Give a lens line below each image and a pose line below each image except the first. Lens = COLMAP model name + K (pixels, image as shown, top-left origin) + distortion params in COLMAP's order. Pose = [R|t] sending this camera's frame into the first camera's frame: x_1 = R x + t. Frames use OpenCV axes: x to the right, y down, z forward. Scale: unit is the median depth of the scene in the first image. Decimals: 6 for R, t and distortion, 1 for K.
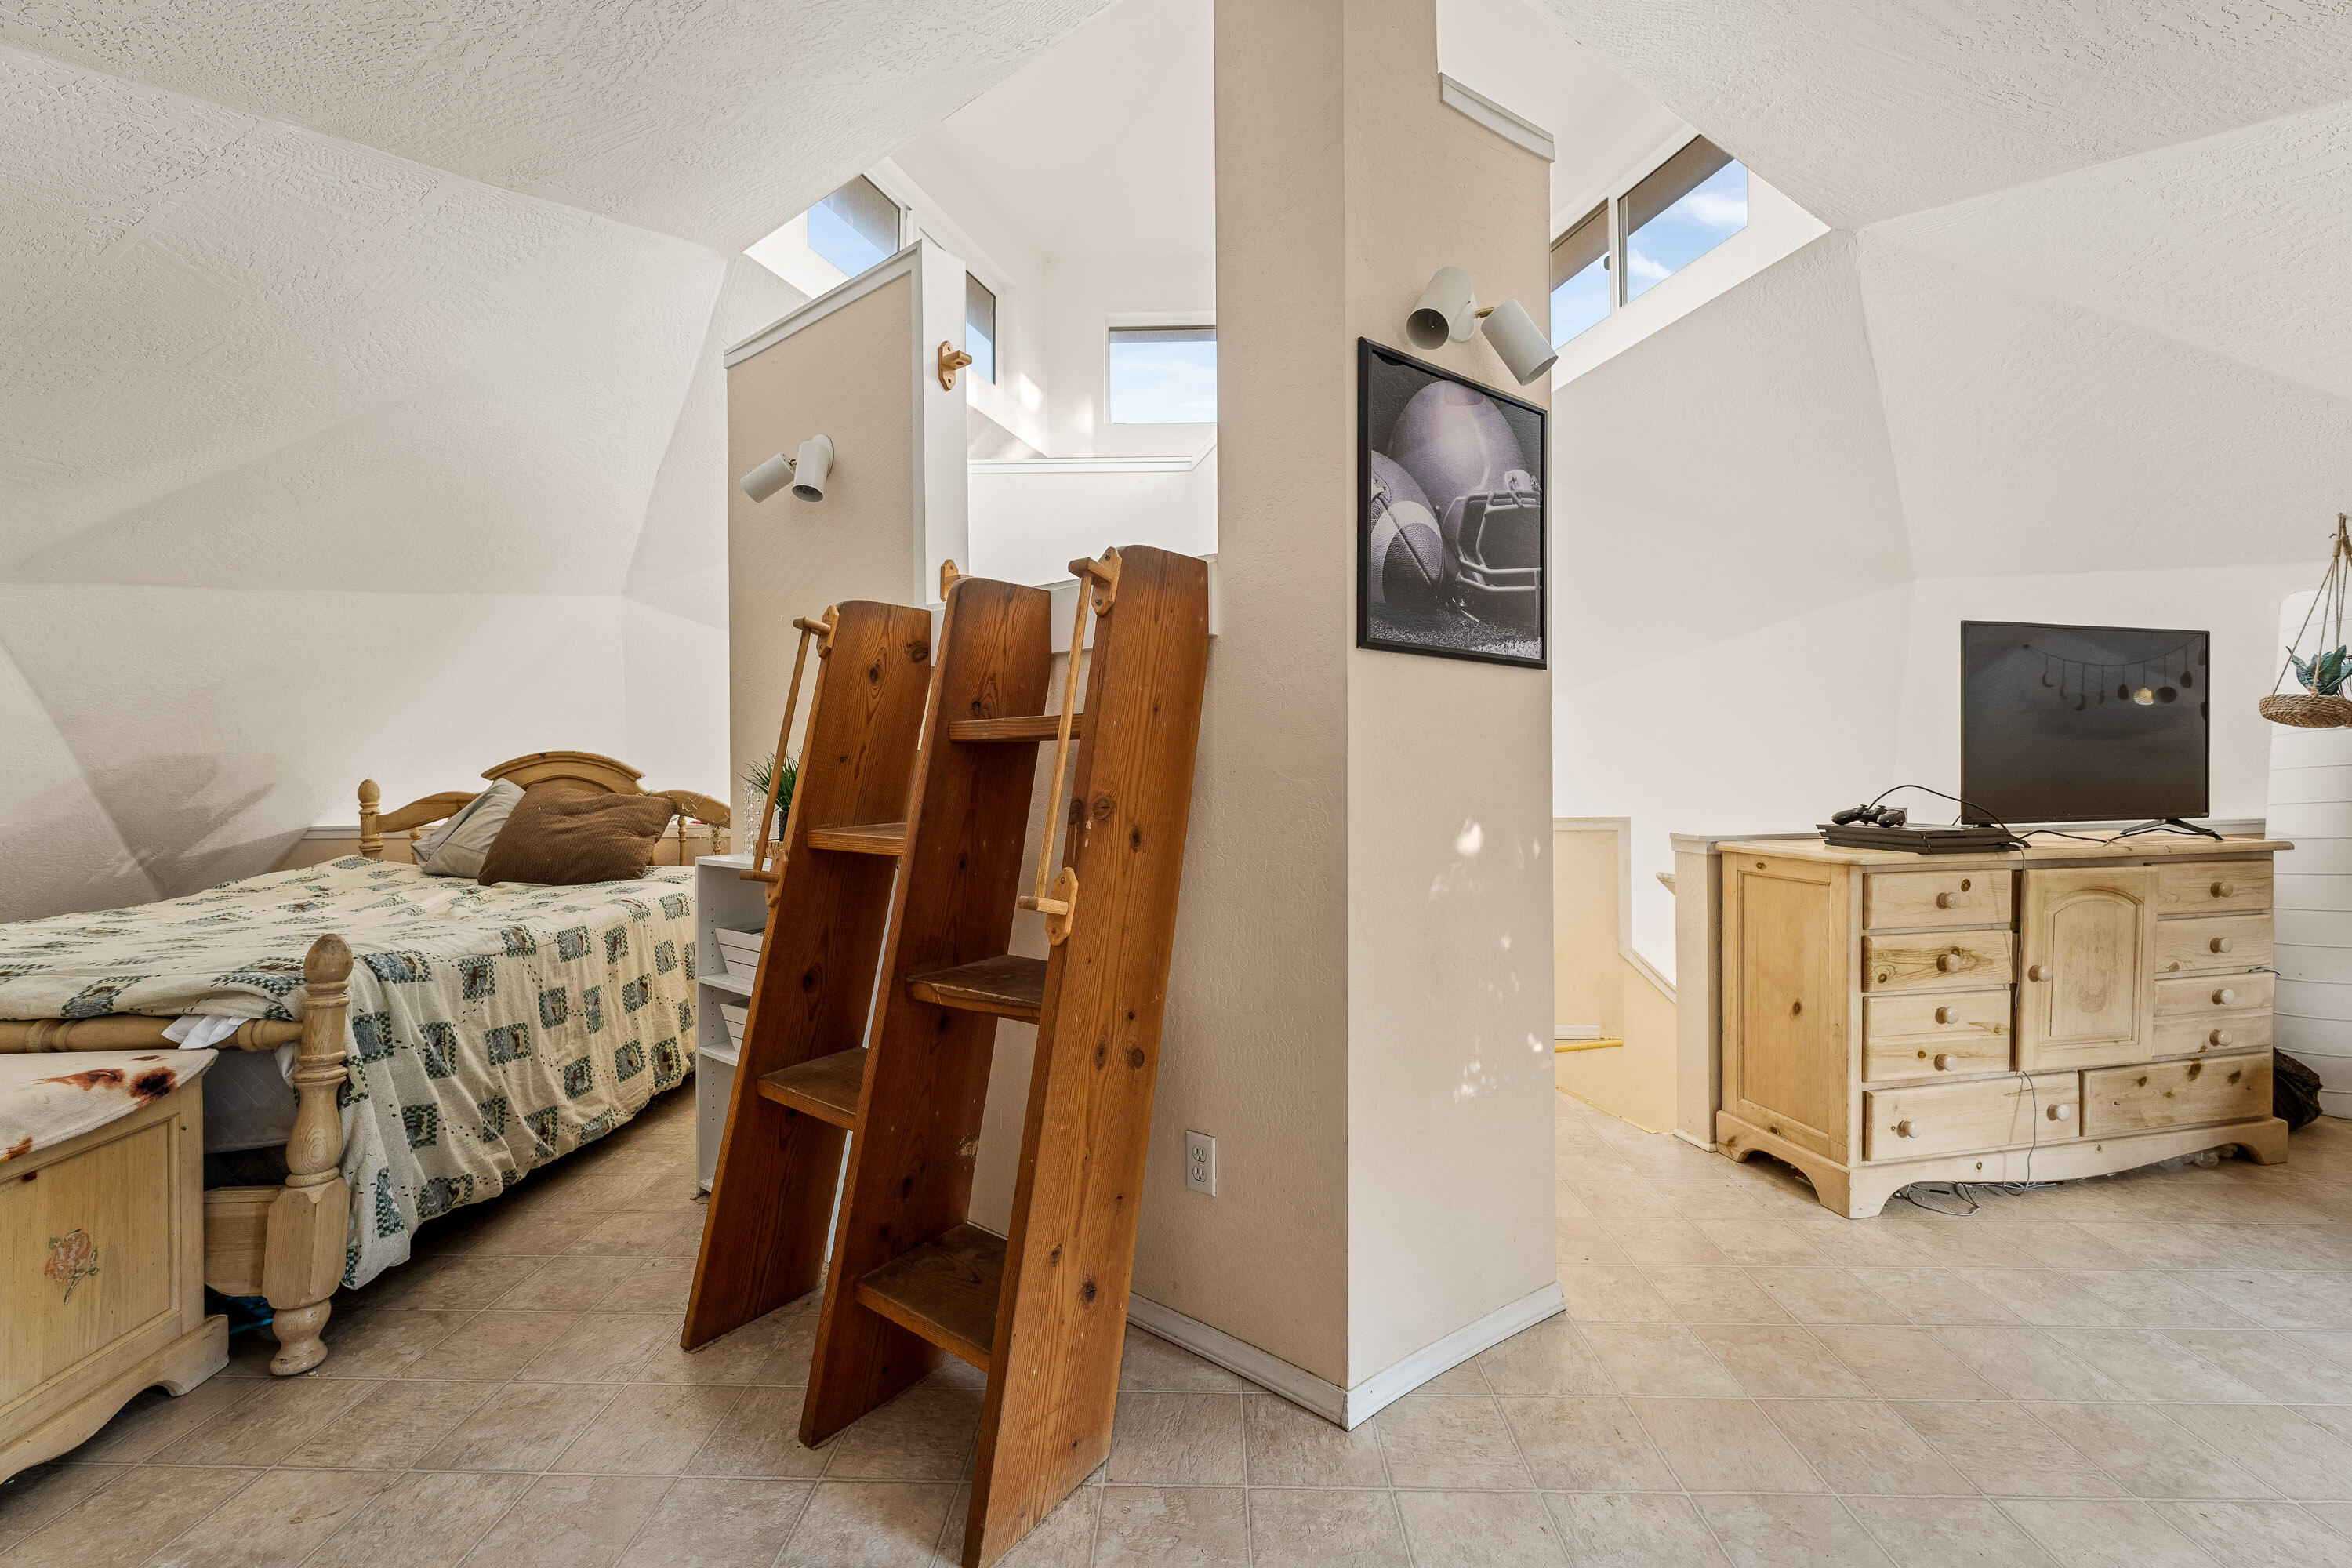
lens RADIAL K [[941.1, 0, 1170.5], [0, 941.1, 769.9], [0, 0, 1]] dist [-0.001210, 0.000052]
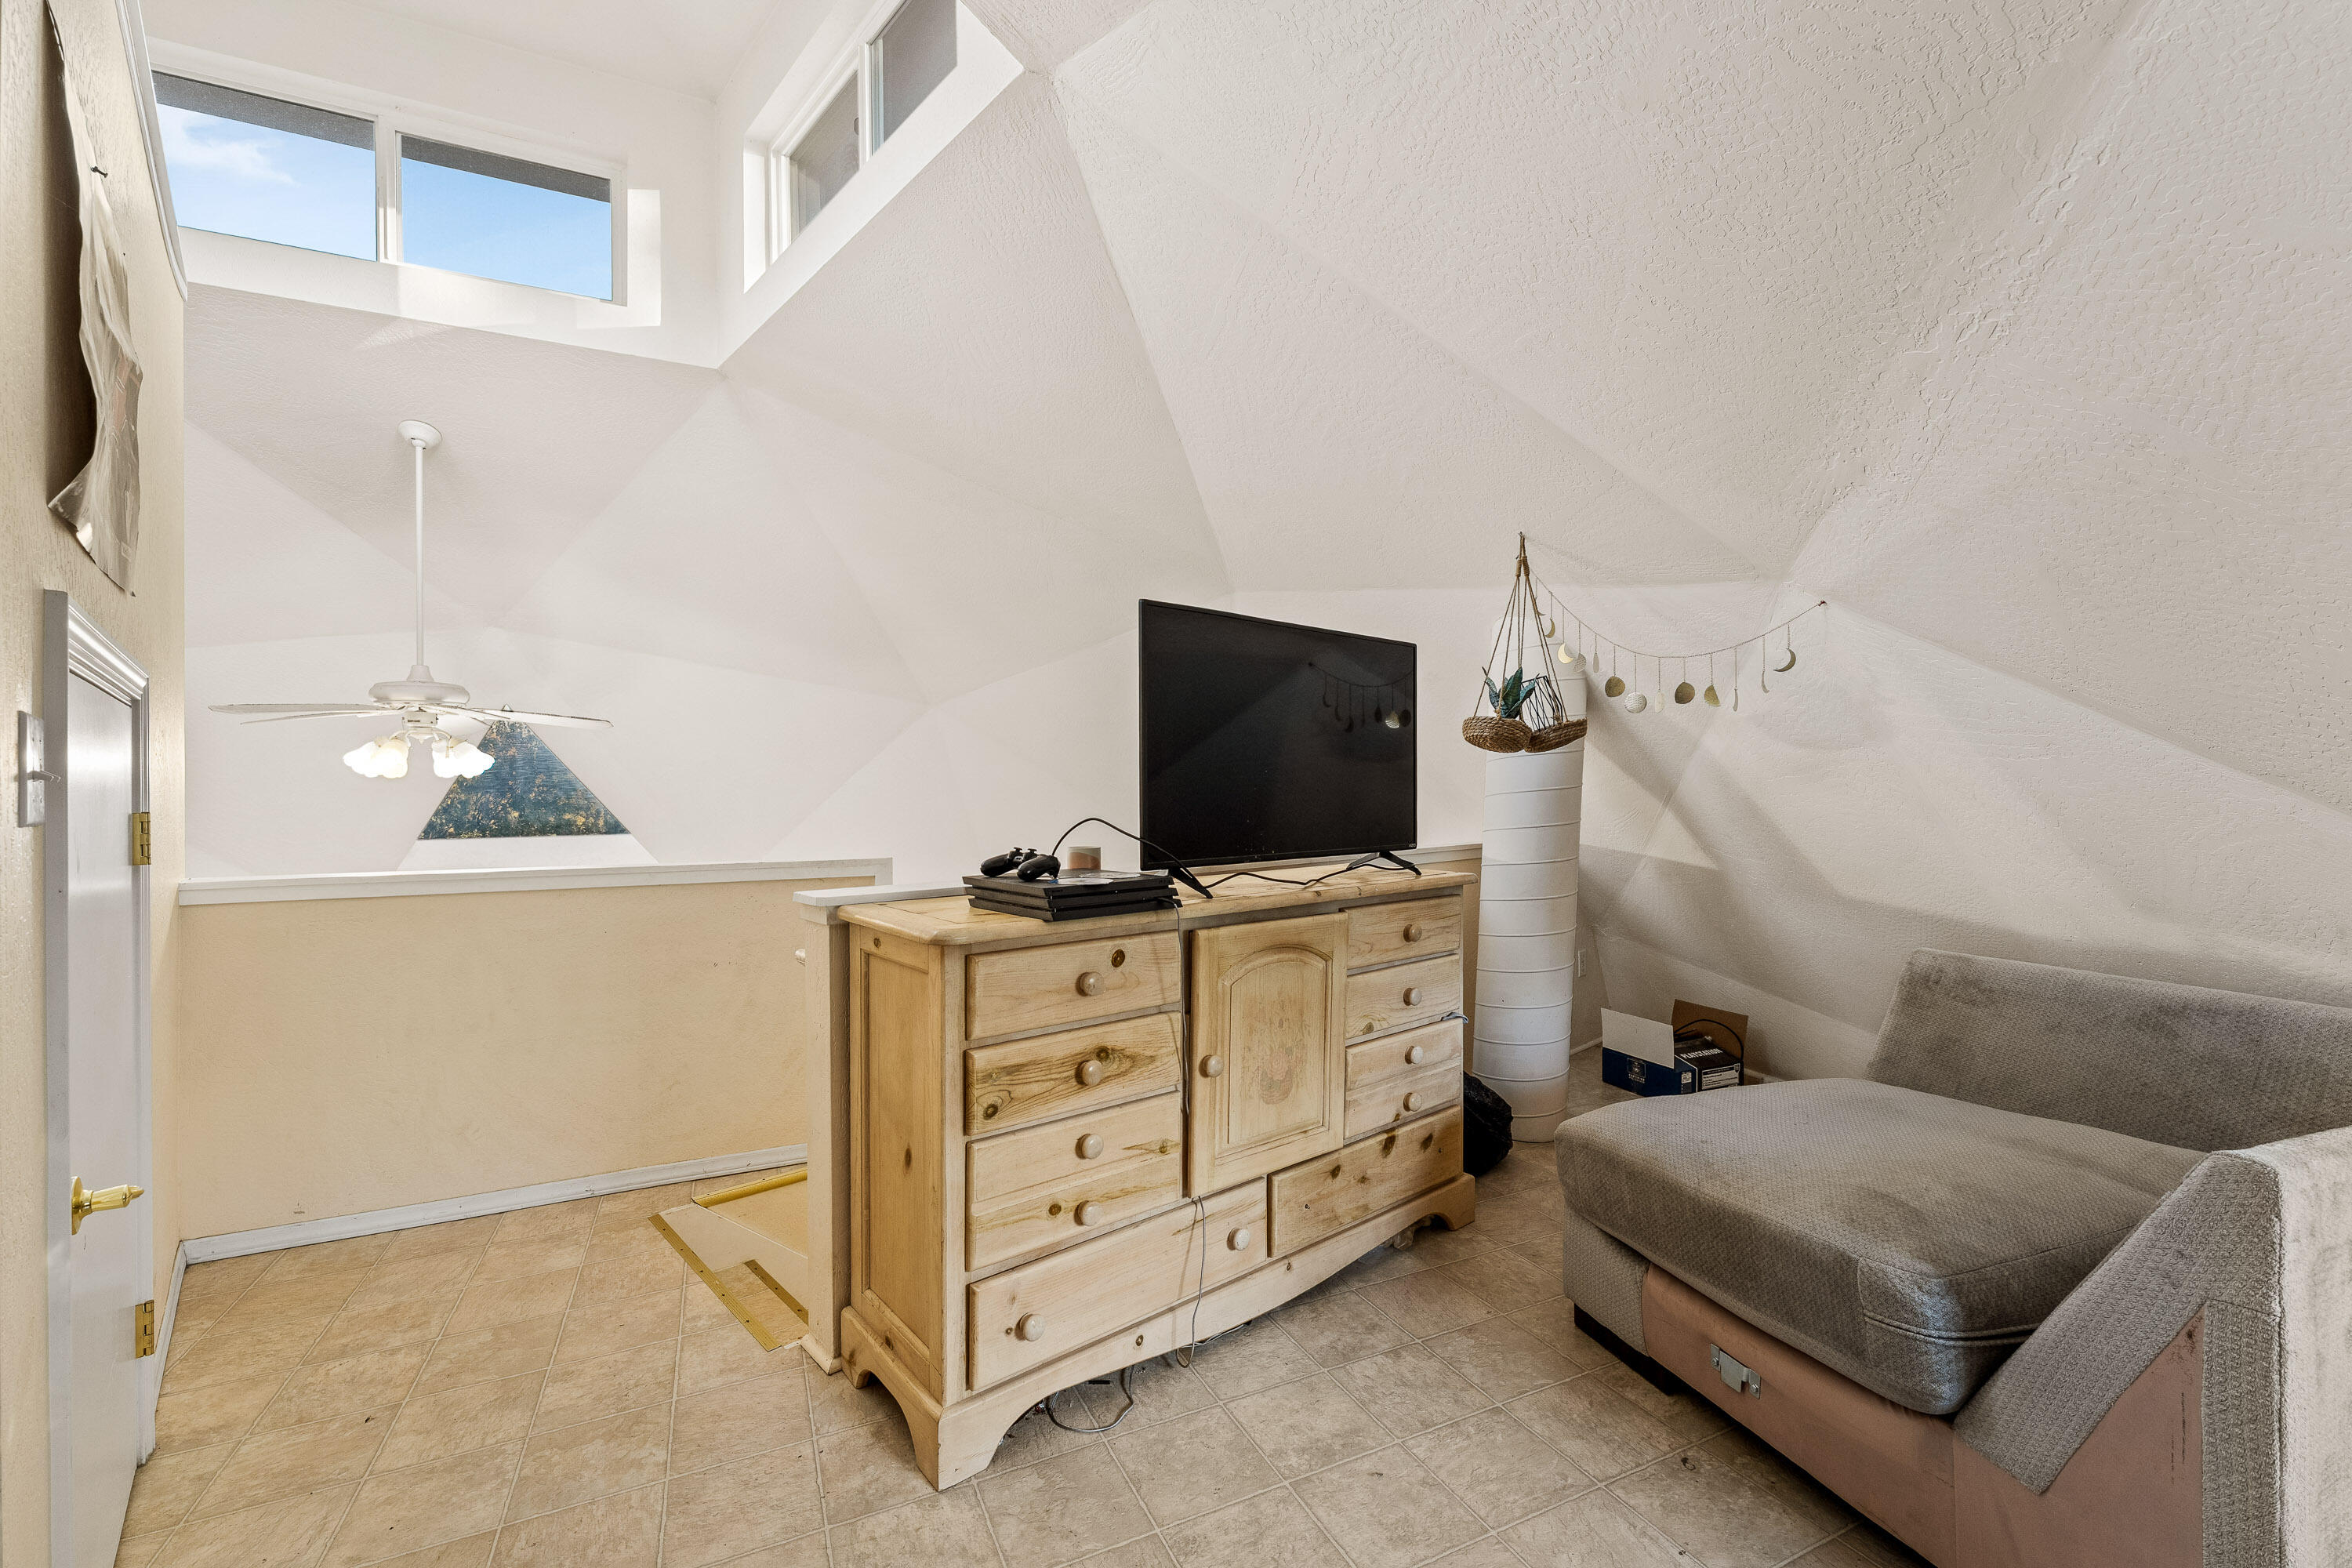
lens RADIAL K [[953.7, 0, 1176.7], [0, 953.7, 792.1], [0, 0, 1]] dist [-0.000593, -0.000173]
pose [[0.889467, -0.000370, 0.457000, 0.531797], [0.001254, 0.999998, -0.001631, -0.003351], [-0.456998, 0.002024, 0.889465, 0.317798]]
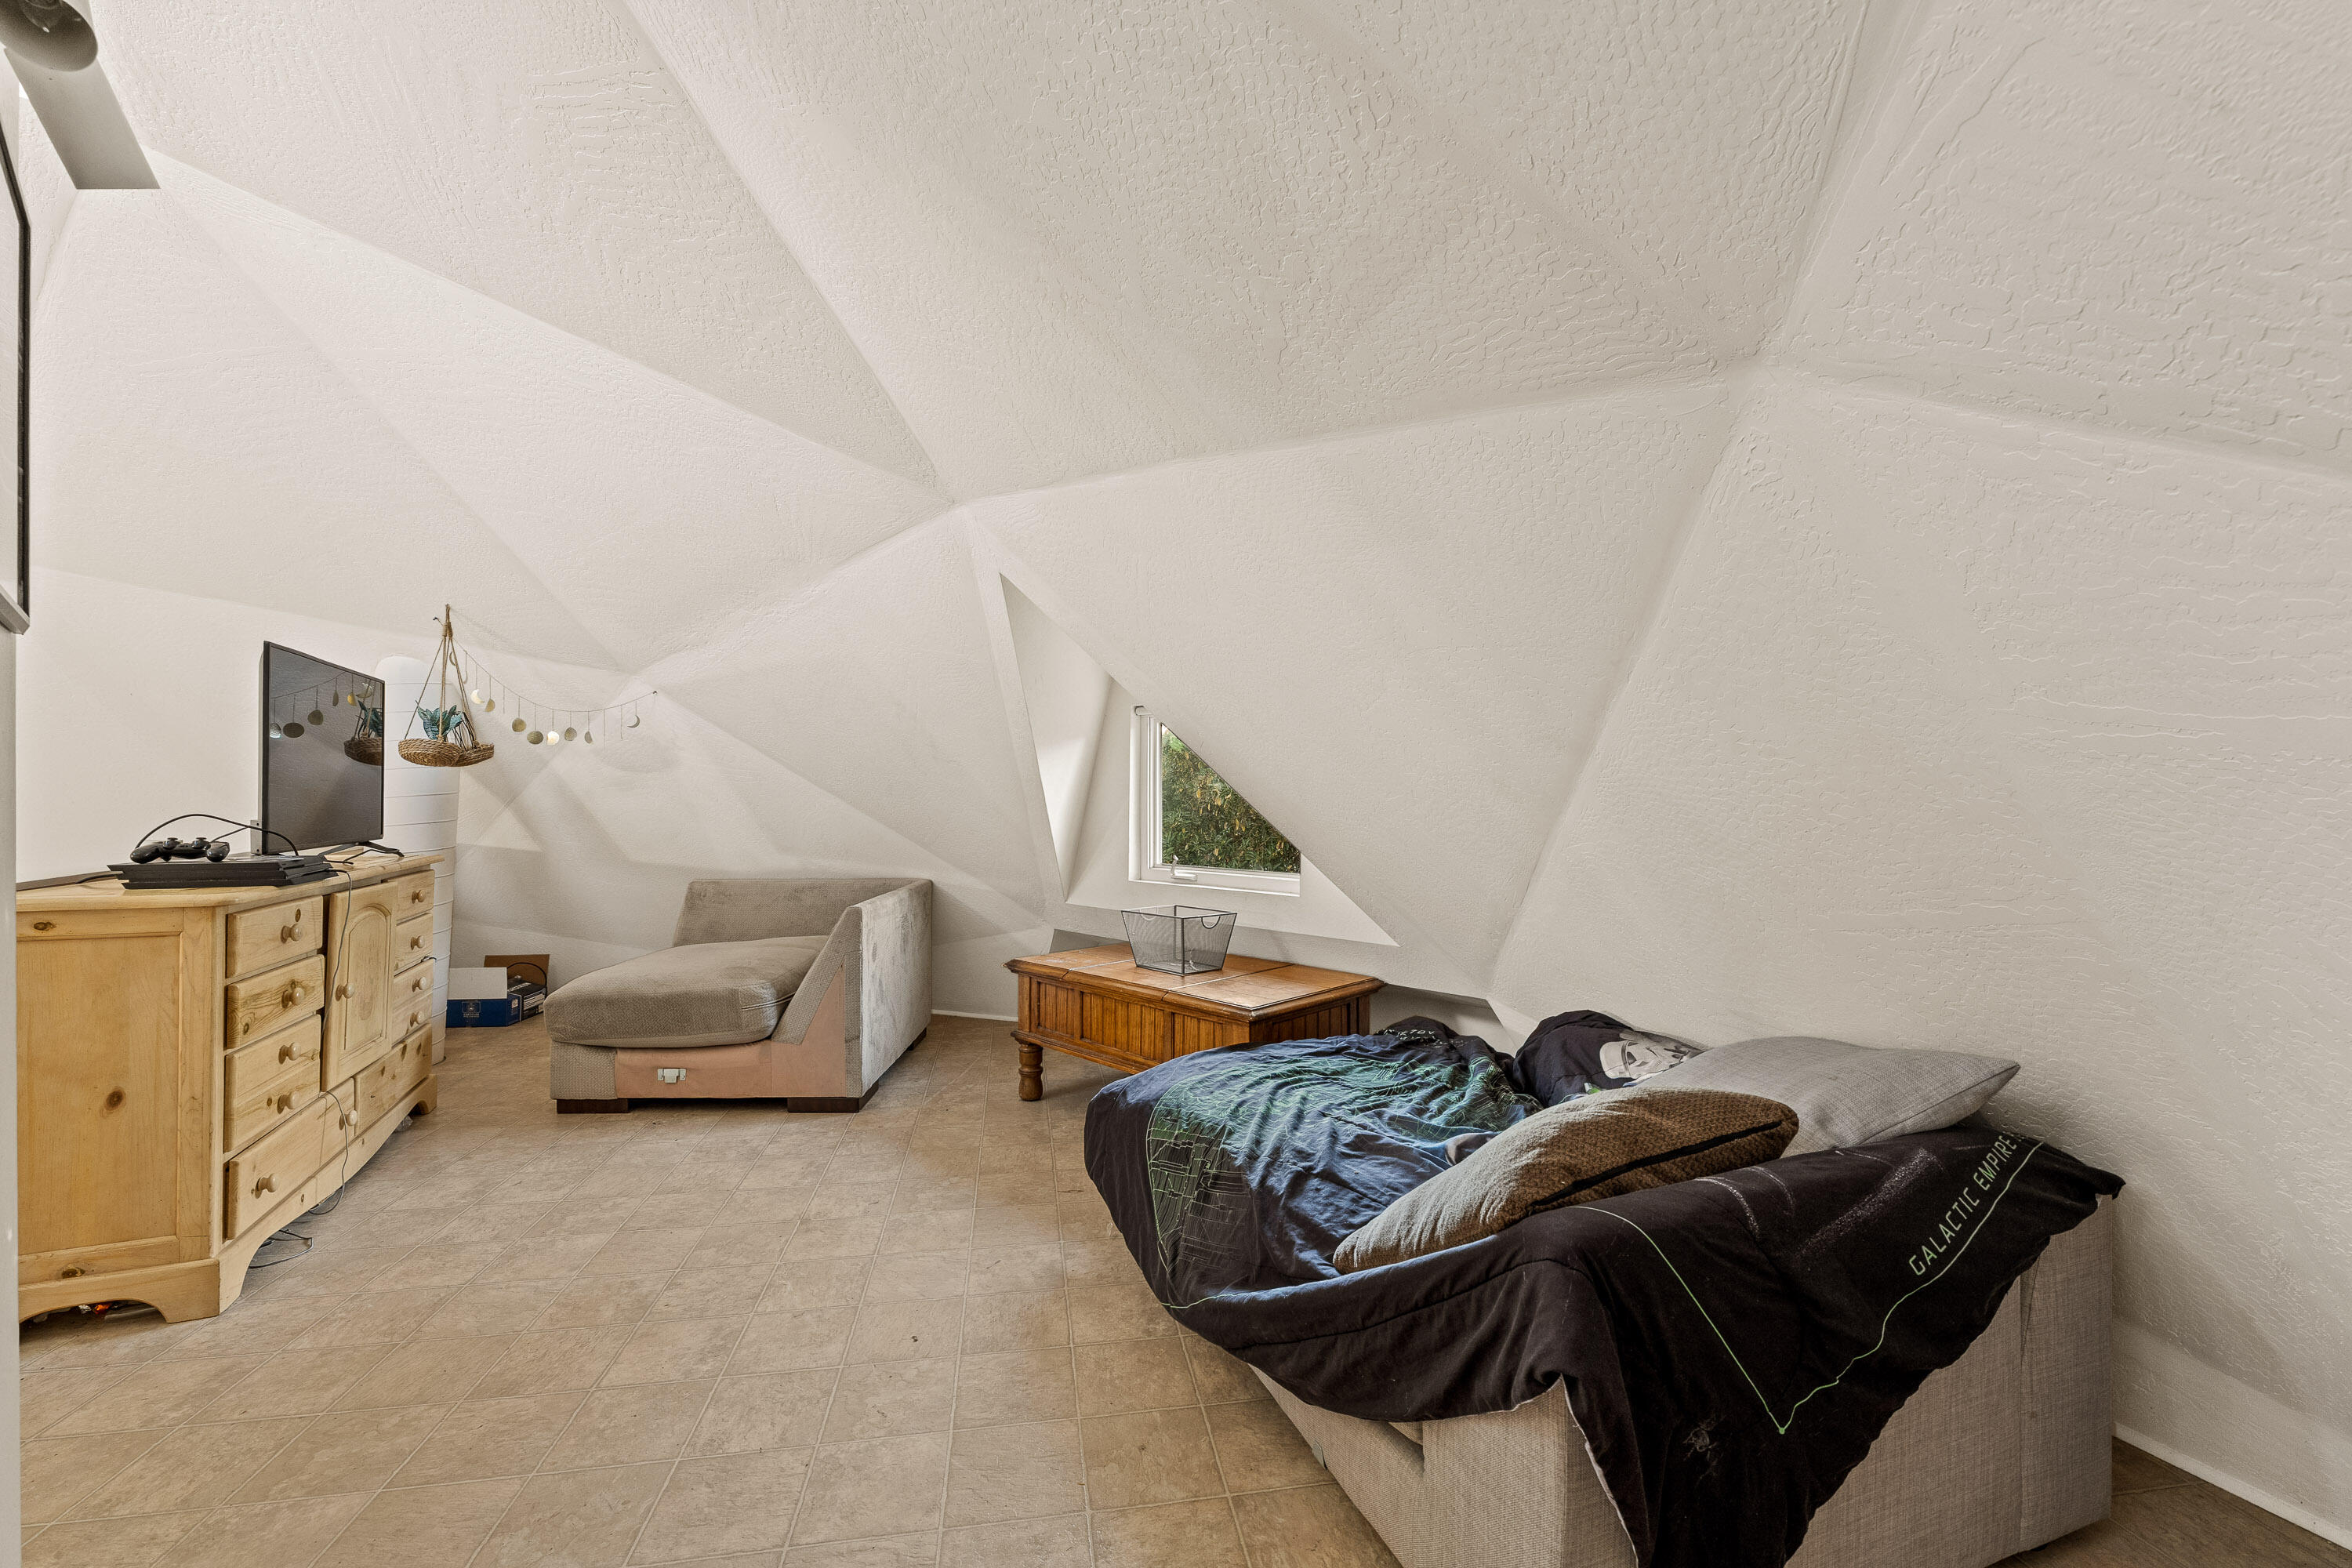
lens RADIAL K [[953.7, 0, 1176.7], [0, 953.7, 792.1], [0, 0, 1]] dist [-0.000593, -0.000173]
pose [[-0.199700, 0.010897, 0.979796, -0.296258], [-0.001890, 0.999932, -0.011506, 0.004520], [-0.979855, -0.004150, -0.199666, 0.293431]]
